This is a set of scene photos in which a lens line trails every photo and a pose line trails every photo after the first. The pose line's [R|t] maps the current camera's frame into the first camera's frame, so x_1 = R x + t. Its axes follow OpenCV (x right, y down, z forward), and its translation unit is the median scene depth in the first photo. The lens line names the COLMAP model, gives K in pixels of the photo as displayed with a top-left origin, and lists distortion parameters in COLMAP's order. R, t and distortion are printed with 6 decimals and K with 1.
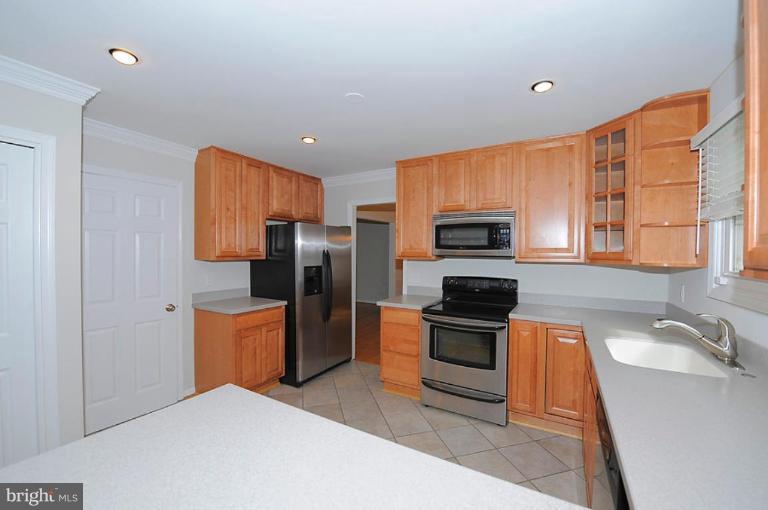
lens RADIAL K [[306.1, 0, 386.3], [0, 306.1, 255.5], [0, 0, 1]] dist [-0.023048, -0.000031]
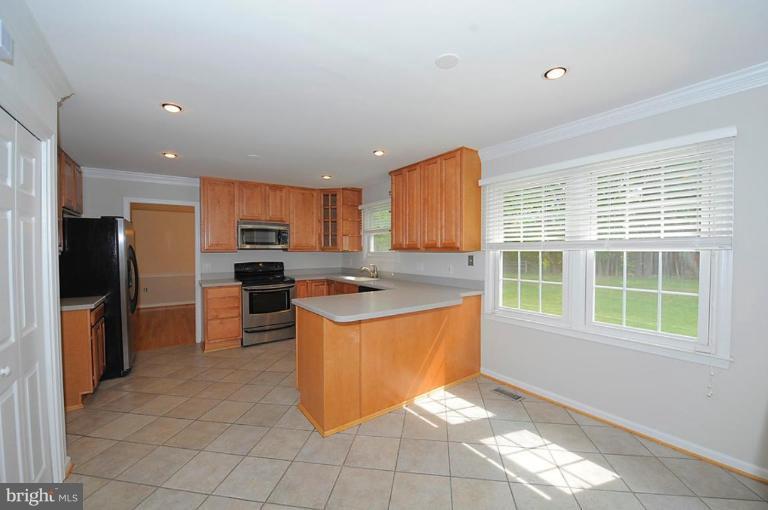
lens RADIAL K [[306.1, 0, 386.3], [0, 306.1, 255.5], [0, 0, 1]] dist [-0.023048, -0.000031]
pose [[0.418498, -0.029008, 0.907754, -0.924697], [0.015365, 0.999573, 0.024858, 0.006924], [-0.908088, 0.003544, 0.418765, -0.272138]]
